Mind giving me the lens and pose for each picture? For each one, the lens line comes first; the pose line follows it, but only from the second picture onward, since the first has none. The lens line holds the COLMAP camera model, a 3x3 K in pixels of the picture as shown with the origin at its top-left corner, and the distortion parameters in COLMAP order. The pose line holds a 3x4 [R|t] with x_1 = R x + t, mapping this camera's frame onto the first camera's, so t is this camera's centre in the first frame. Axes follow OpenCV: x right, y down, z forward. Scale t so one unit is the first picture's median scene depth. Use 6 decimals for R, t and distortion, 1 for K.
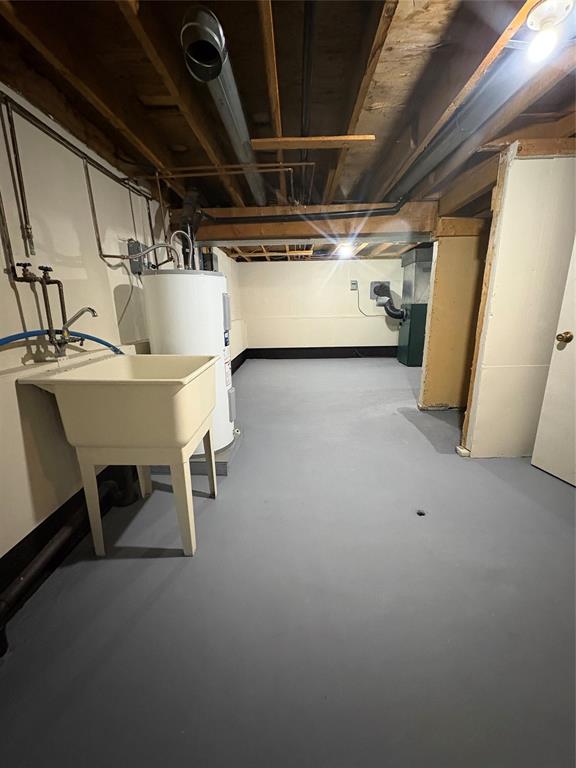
lens RADIAL K [[304.0, 0, 288.3], [0, 304.0, 382.6], [0, 0, 1]] dist [-0.011711, 0.000951]
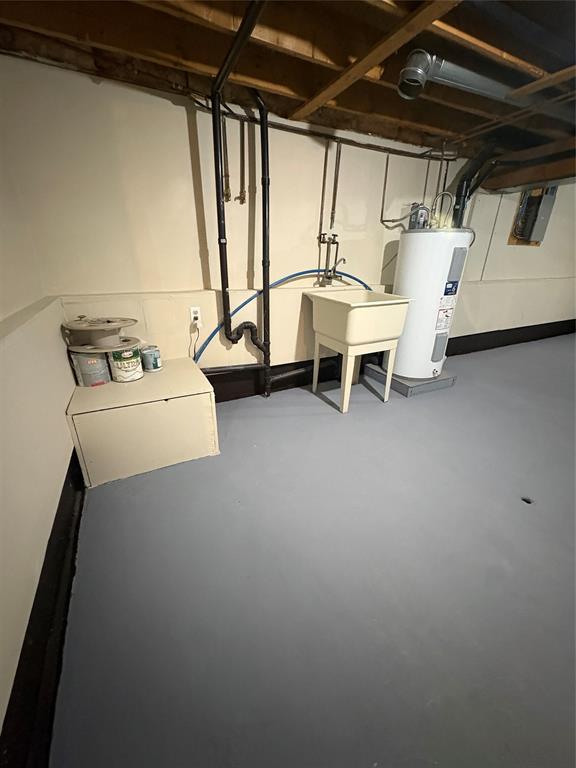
lens RADIAL K [[304.0, 0, 283.9], [0, 304.0, 382.7], [0, 0, 1]] dist [-0.011711, 0.000951]
pose [[0.452592, 0.366304, -0.813008, 0.729276], [-0.231627, 0.928730, 0.289499, -0.002932], [0.861109, 0.057289, 0.505182, -0.128583]]
